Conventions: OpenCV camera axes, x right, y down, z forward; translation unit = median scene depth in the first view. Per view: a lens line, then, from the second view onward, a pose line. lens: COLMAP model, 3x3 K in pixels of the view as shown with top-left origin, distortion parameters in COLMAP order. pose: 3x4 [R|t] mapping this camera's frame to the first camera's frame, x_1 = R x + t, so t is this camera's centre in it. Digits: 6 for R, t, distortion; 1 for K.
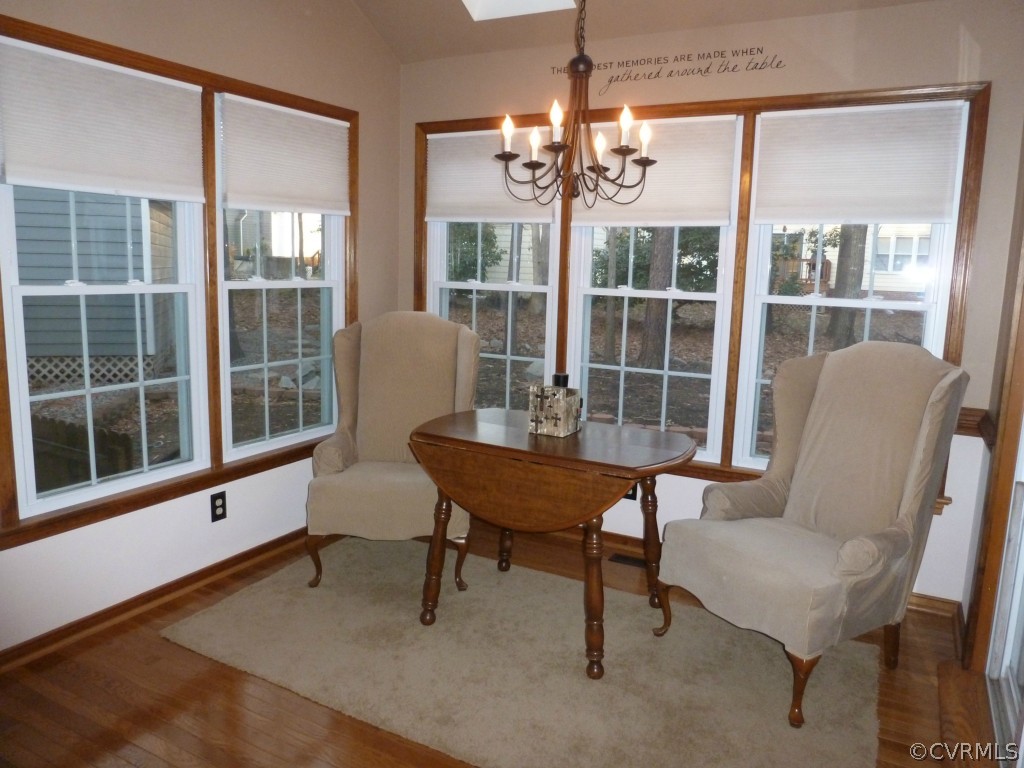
lens RADIAL K [[744.4, 0, 511.6], [0, 744.4, 389.5], [0, 0, 1]] dist [-0.035144, 0.000783]
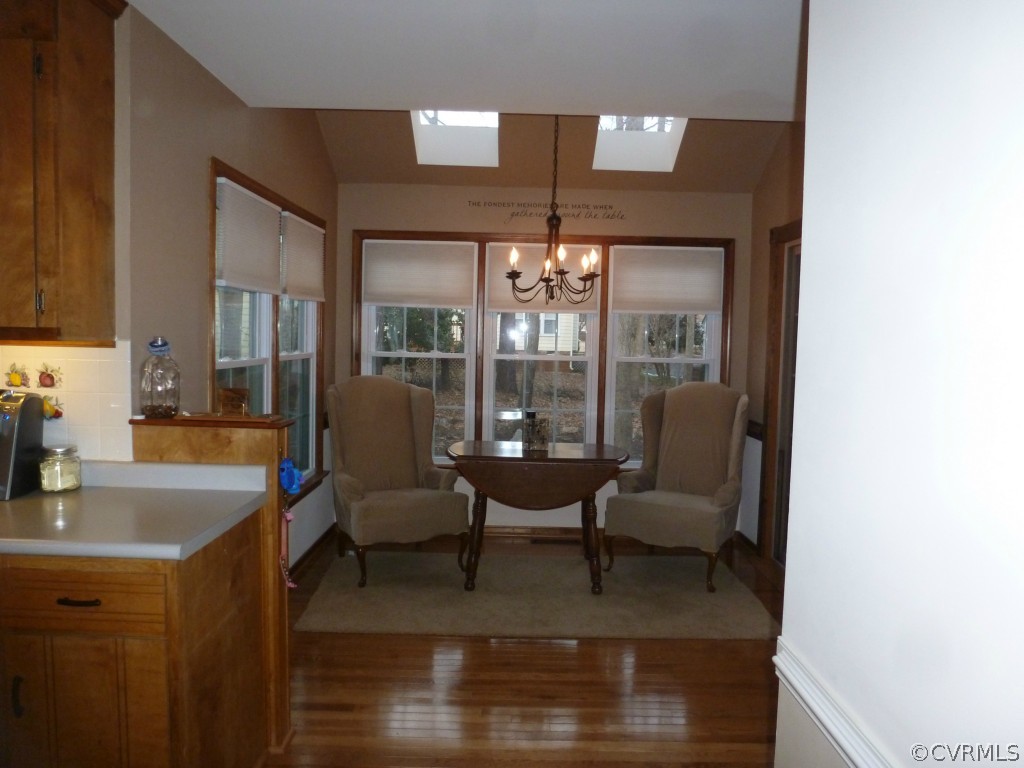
lens RADIAL K [[744.4, 0, 513.6], [0, 744.4, 378.5], [0, 0, 1]] dist [-0.035144, 0.000783]
pose [[0.883103, -0.037231, 0.467699, -0.628696], [0.080775, 0.994027, -0.073388, 0.020934], [-0.462173, 0.102587, 0.880836, -0.310163]]
